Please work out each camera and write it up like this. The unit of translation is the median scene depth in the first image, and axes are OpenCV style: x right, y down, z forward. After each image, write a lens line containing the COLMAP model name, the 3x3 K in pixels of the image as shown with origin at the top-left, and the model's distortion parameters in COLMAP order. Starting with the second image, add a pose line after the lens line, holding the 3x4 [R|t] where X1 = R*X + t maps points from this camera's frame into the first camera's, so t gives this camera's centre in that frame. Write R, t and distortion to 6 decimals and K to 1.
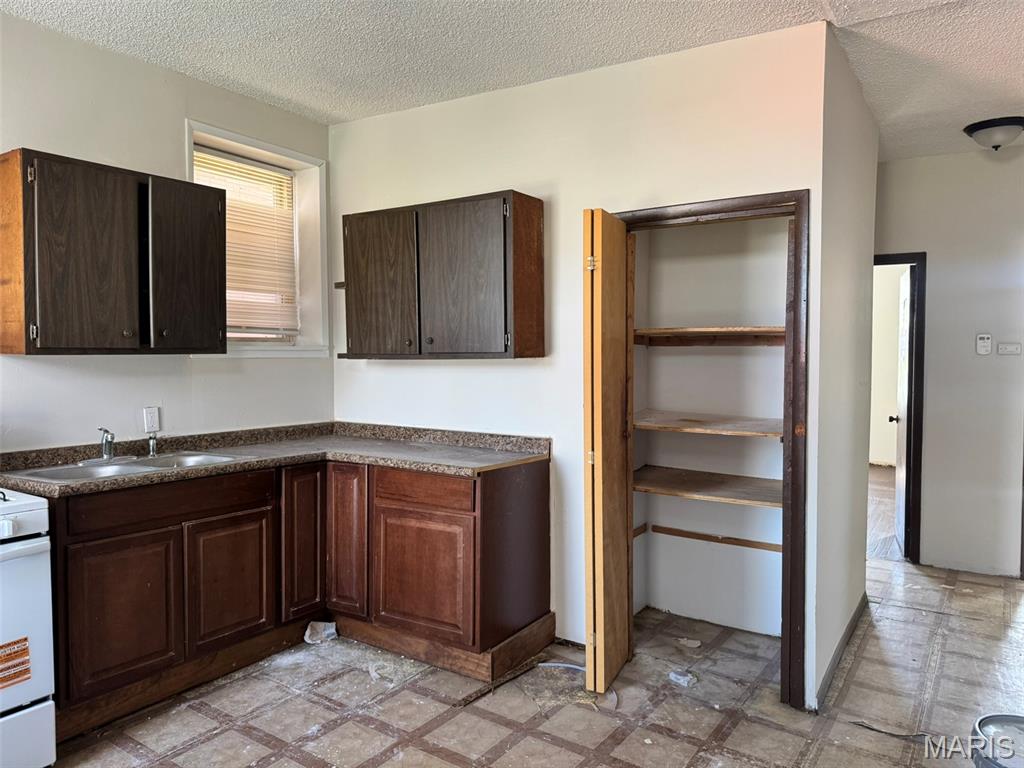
lens RADIAL K [[723.9, 0, 511.4], [0, 723.9, 386.0], [0, 0, 1]] dist [0.022664, -0.018200]
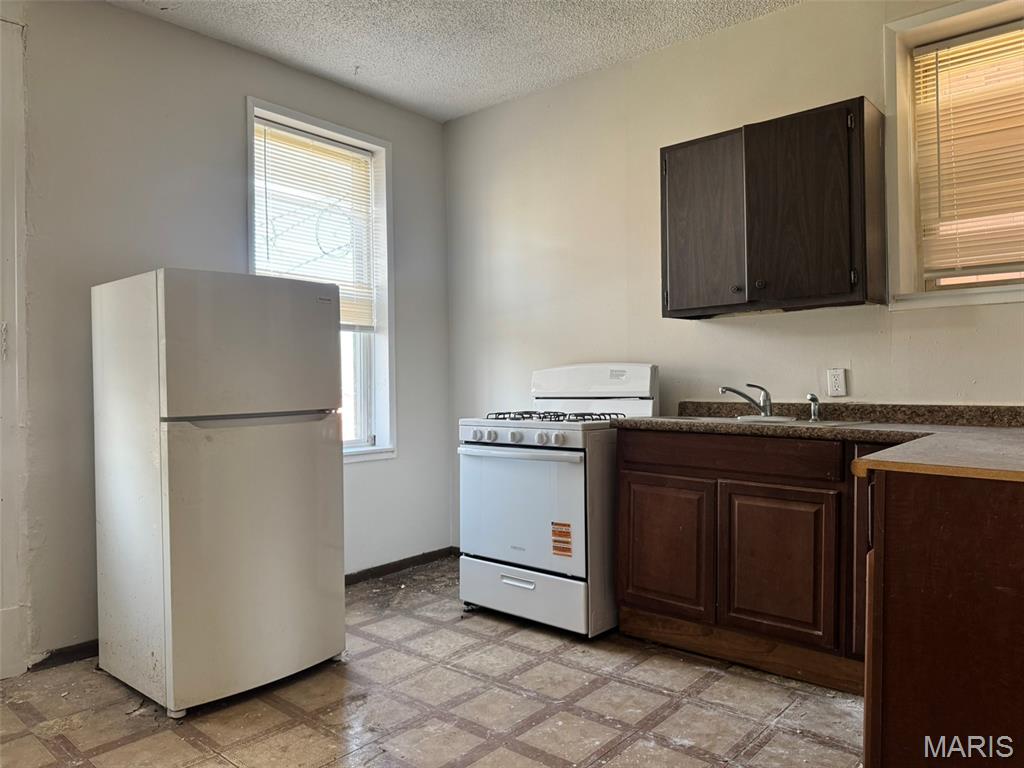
lens RADIAL K [[723.9, 0, 511.9], [0, 723.9, 381.3], [0, 0, 1]] dist [0.022664, -0.018200]
pose [[-0.117468, -0.006976, -0.993052, 0.519714], [-0.034633, 0.999396, -0.002923, 0.070888], [0.992473, 0.034049, -0.117639, 0.821273]]
